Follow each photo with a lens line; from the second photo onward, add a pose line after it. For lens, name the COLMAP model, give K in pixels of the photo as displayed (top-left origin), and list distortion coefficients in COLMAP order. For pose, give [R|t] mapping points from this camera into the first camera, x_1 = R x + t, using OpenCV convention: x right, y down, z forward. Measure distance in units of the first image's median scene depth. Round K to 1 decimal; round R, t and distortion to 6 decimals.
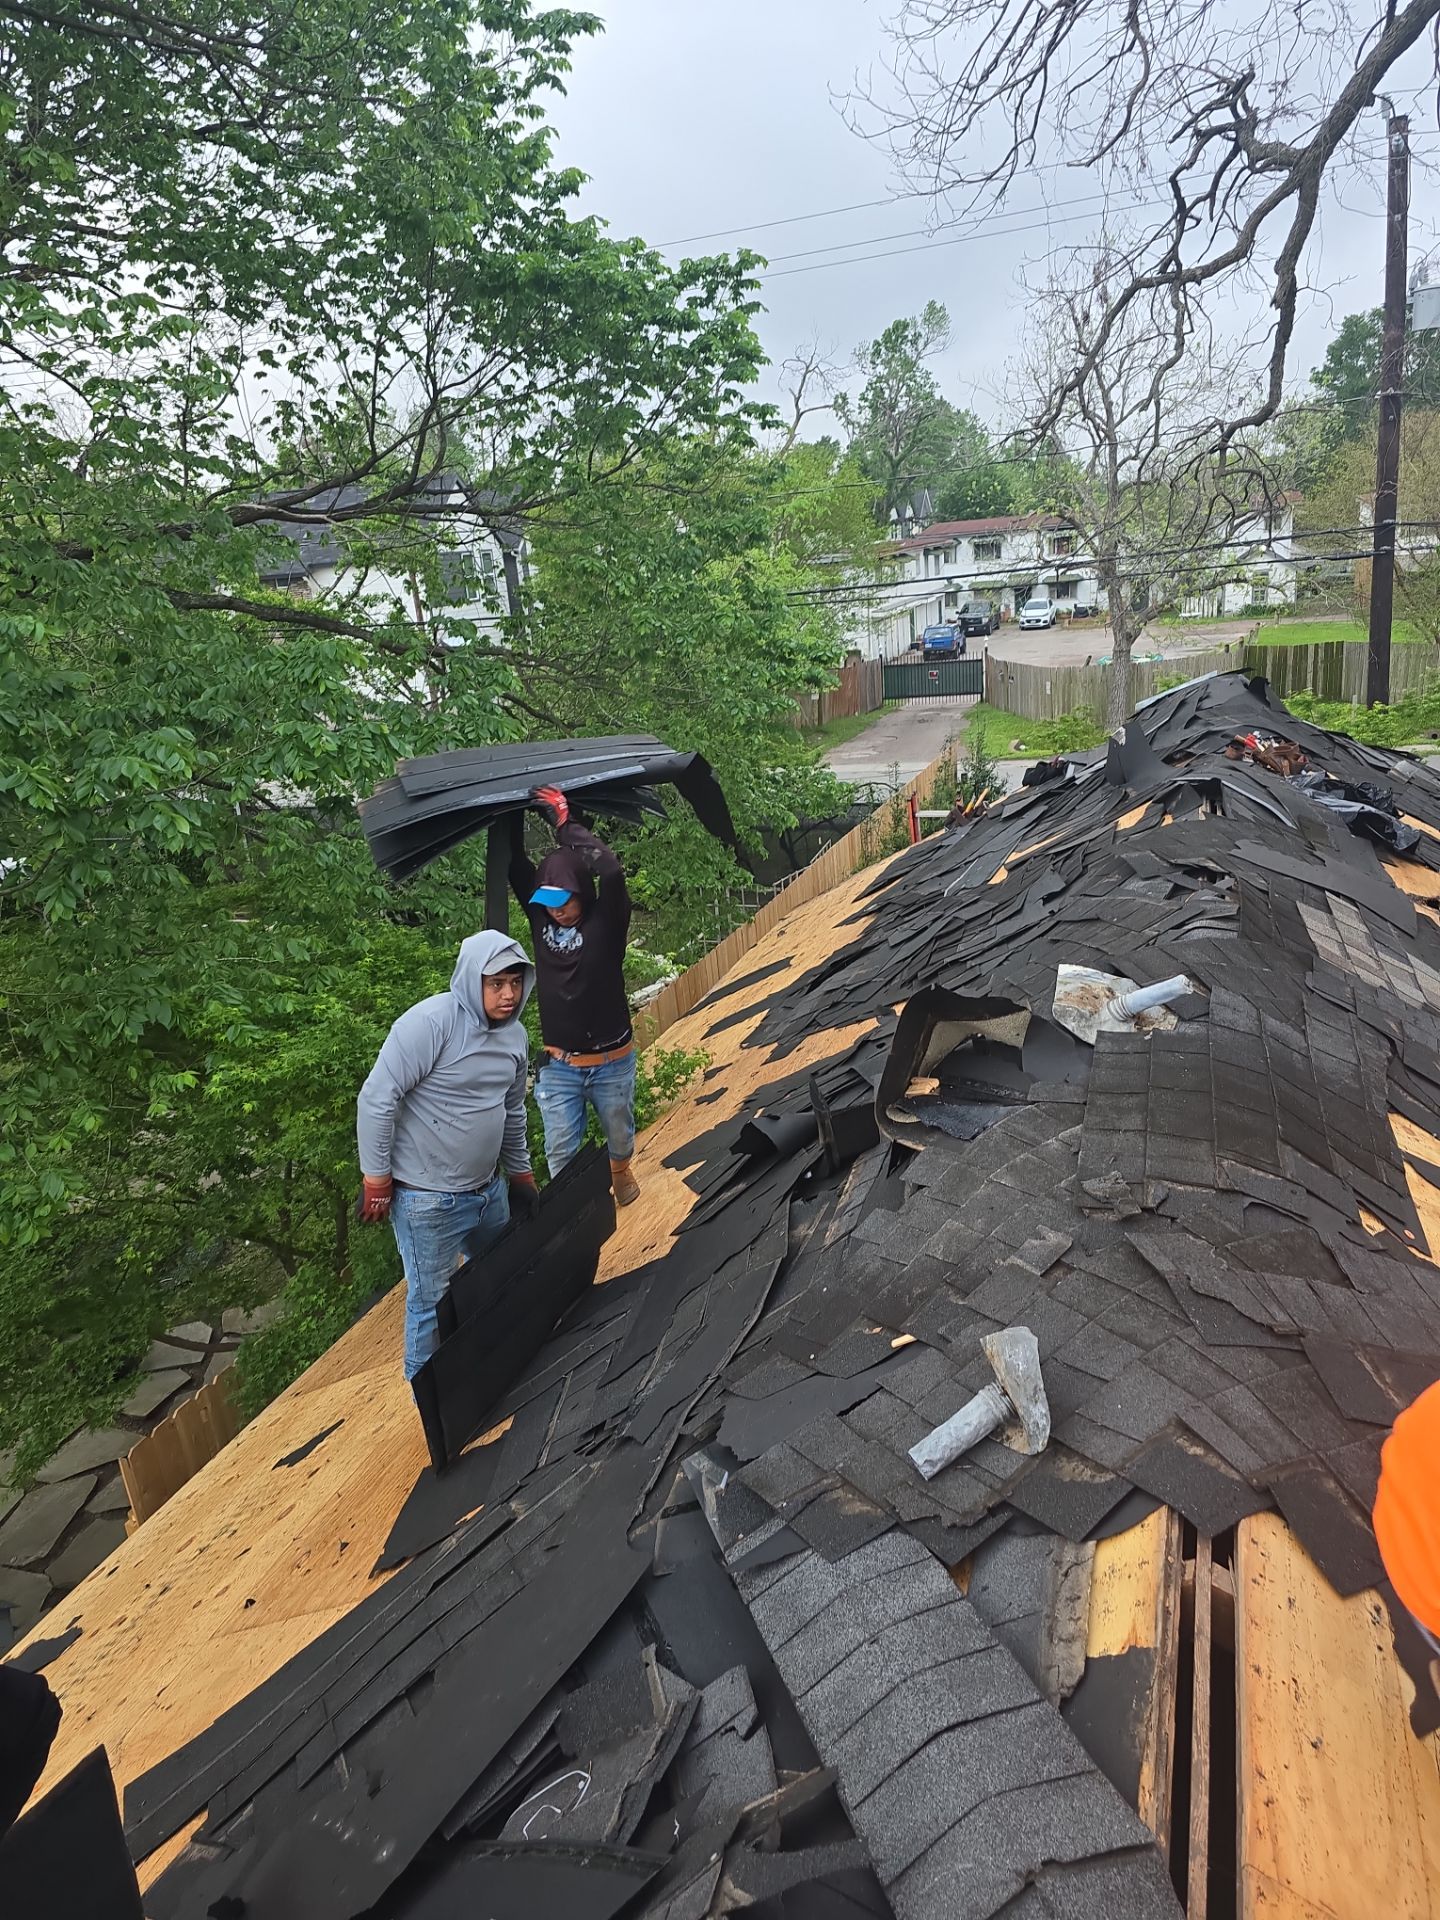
lens RADIAL K [[1277.9, 0, 720.0], [0, 1277.9, 960.0], [0, 0, 1]] dist [0.036951, -0.048777]
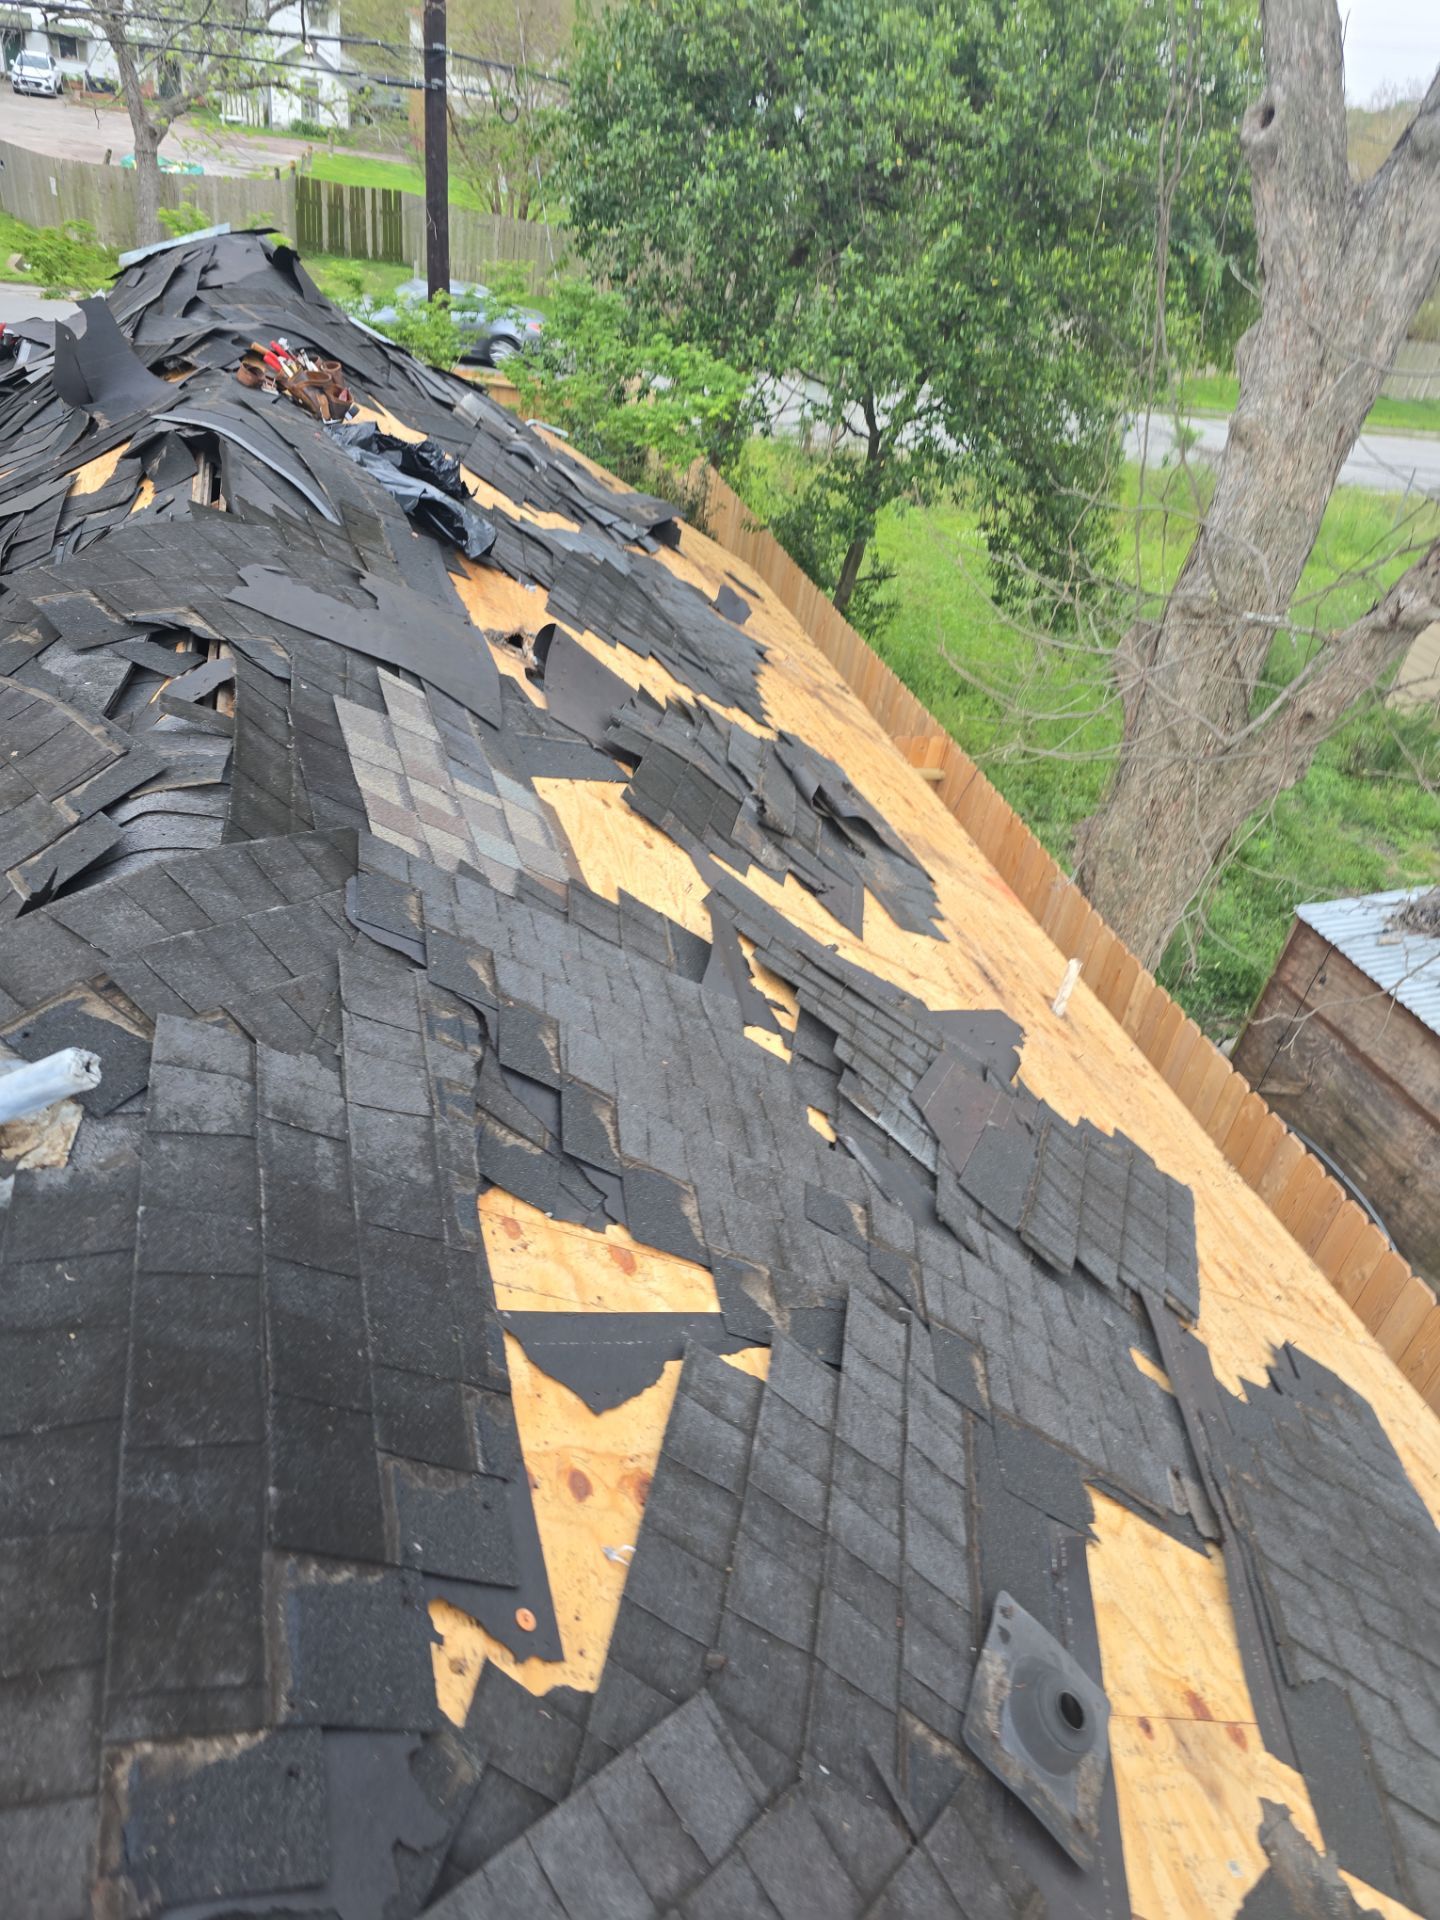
lens RADIAL K [[1262.8, 0, 715.9], [0, 1262.8, 966.1], [0, 0, 1]] dist [0.062889, -0.050680]
pose [[0.784704, -0.172072, 0.595509, 0.198347], [-0.026661, 0.950441, 0.309760, -0.119539], [-0.619297, -0.258947, 0.741227, 0.380247]]
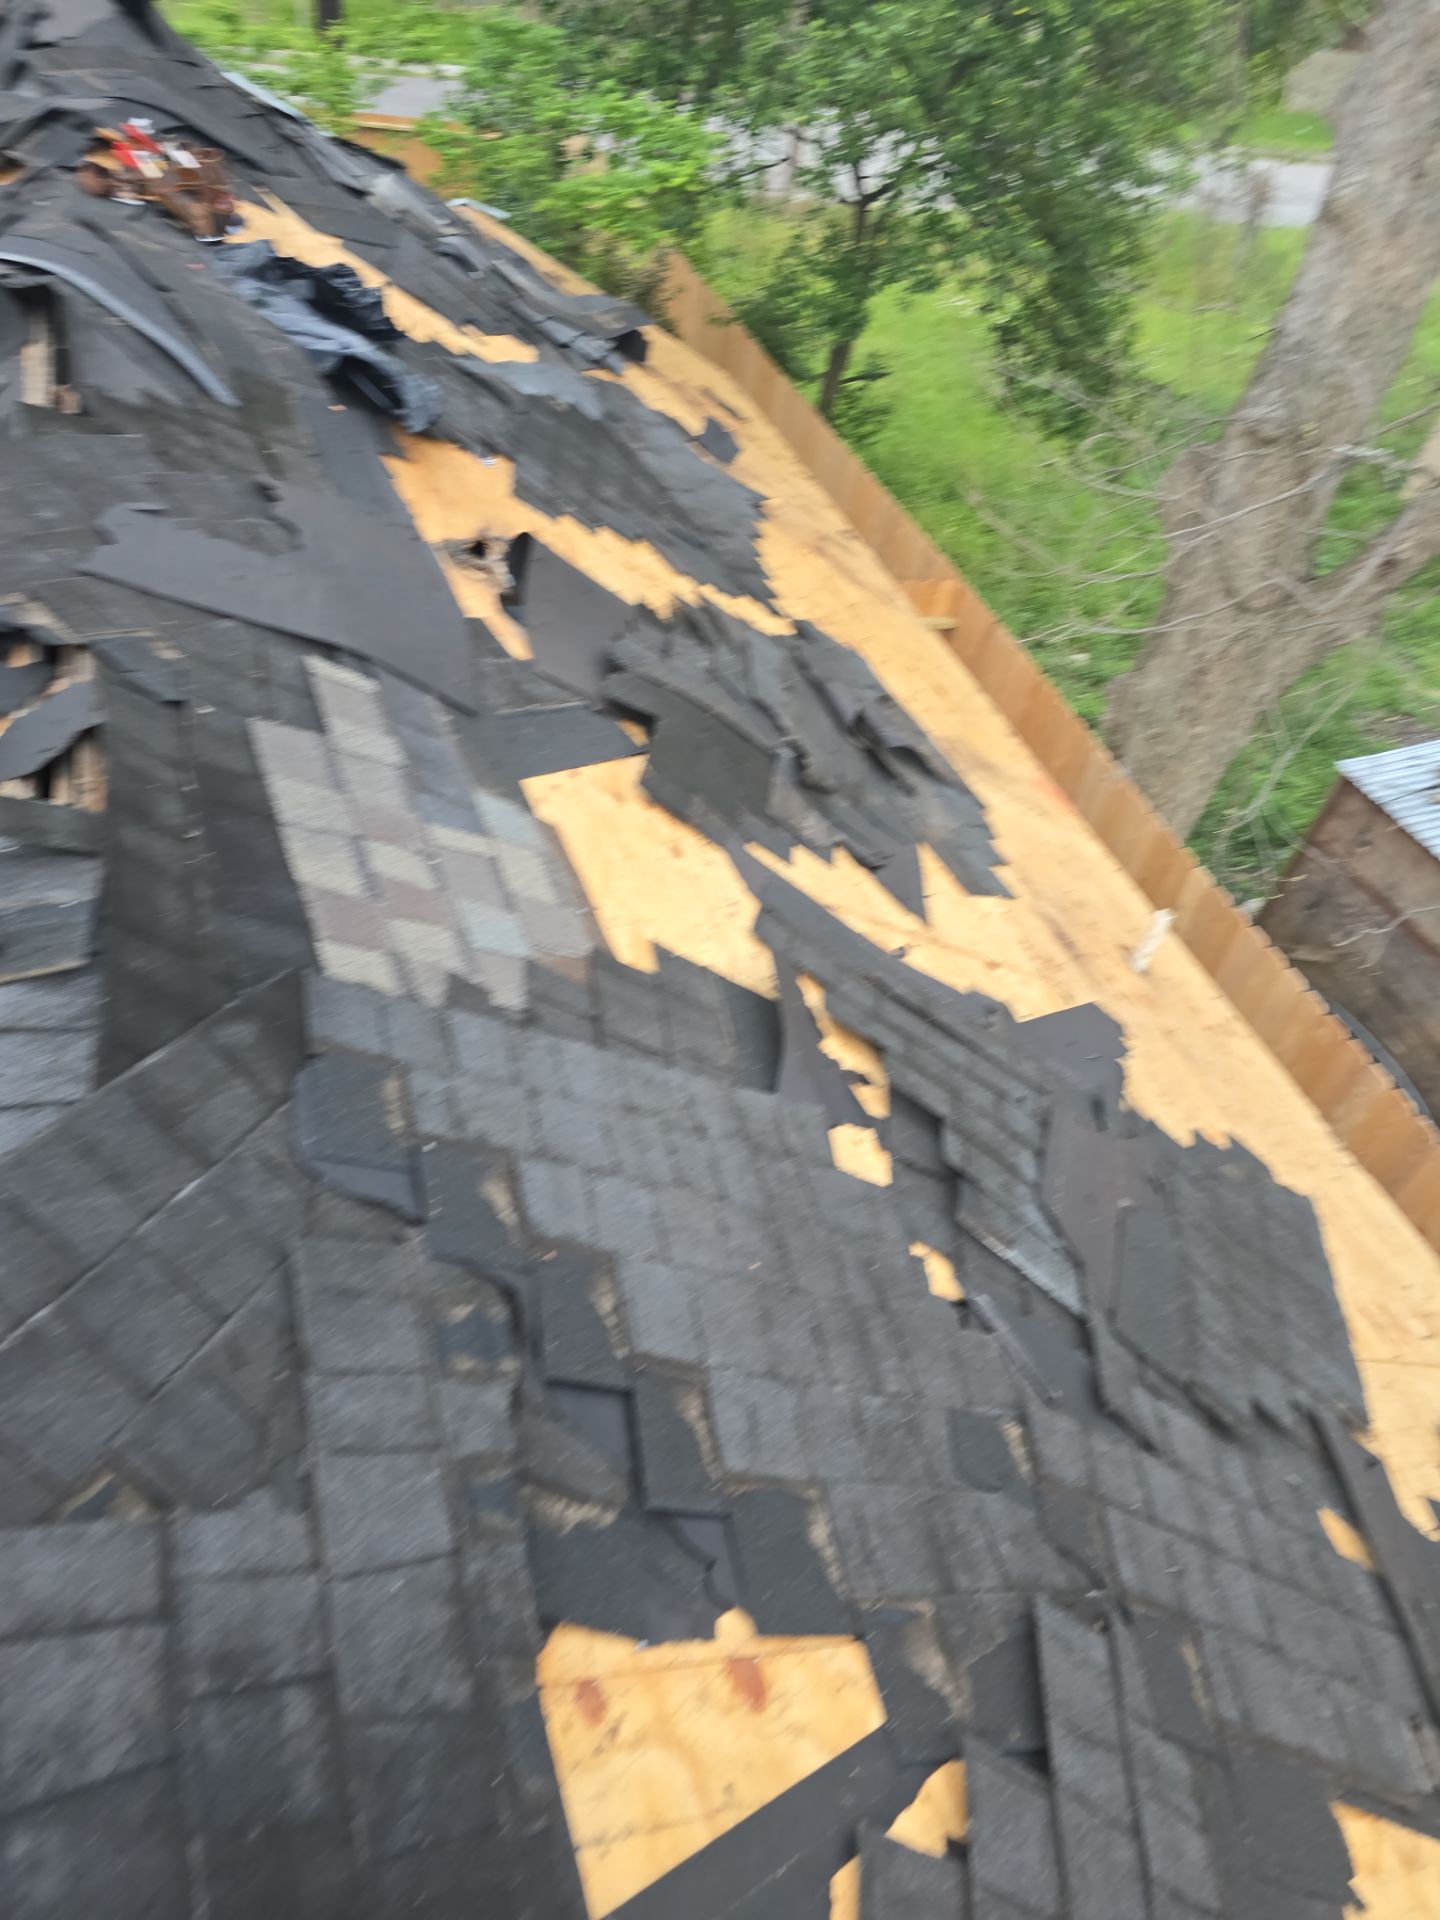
lens RADIAL K [[1269.2, 0, 720.0], [0, 1269.2, 960.0], [0, 0, 1]] dist [0.065658, -0.051637]
pose [[0.754329, -0.290513, 0.588719, 0.283650], [-0.007999, 0.892625, 0.450729, -0.175559], [-0.656448, -0.344708, 0.671009, 0.560416]]
